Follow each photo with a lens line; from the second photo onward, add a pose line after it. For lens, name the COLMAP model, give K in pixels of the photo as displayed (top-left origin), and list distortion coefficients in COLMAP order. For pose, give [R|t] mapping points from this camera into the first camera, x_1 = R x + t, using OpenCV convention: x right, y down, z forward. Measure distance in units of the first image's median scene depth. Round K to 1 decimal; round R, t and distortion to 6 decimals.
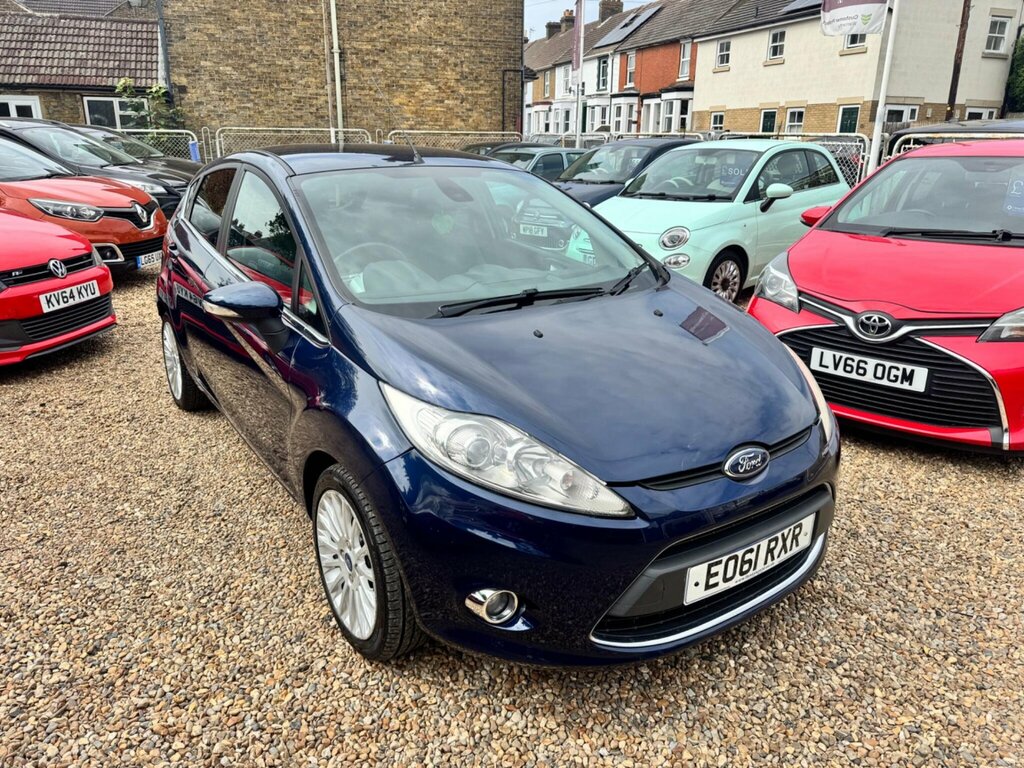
lens RADIAL K [[747.8, 0, 507.5], [0, 747.8, 374.5], [0, 0, 1]] dist [0.014077, -0.022223]
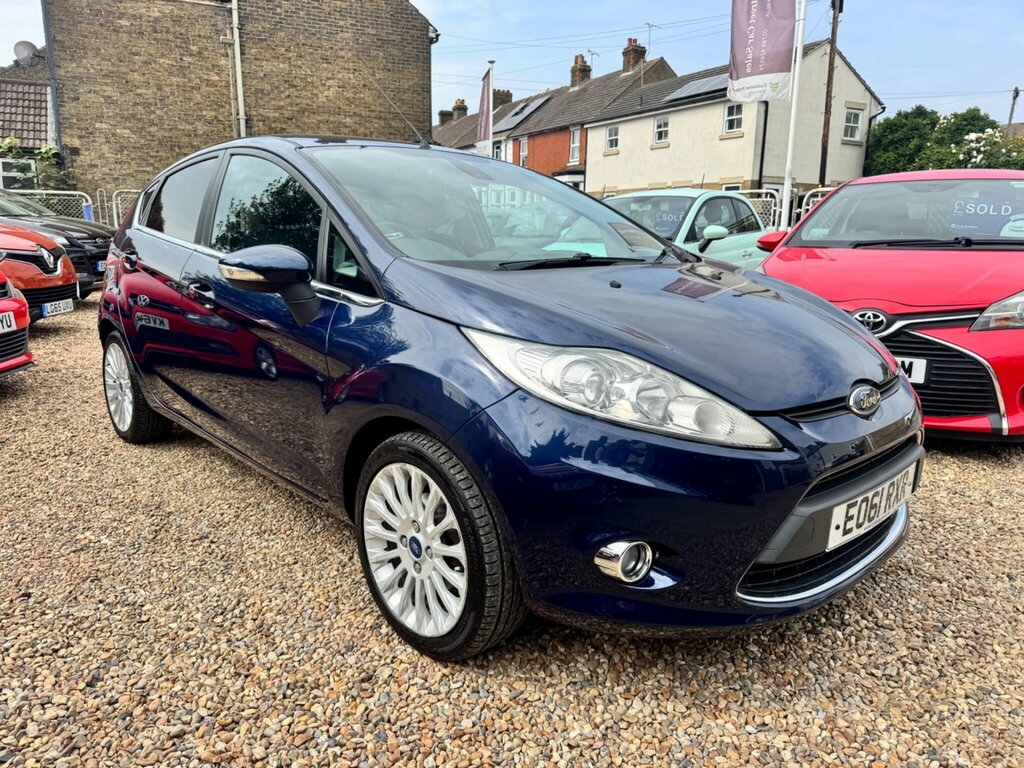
lens RADIAL K [[744.8, 0, 508.6], [0, 744.8, 386.6], [0, 0, 1]] dist [0.015273, -0.024552]
pose [[0.988911, -0.025691, 0.146273, -0.146193], [0.039468, 0.994970, -0.092074, 0.096868], [-0.143172, 0.096826, 0.984950, 0.081624]]
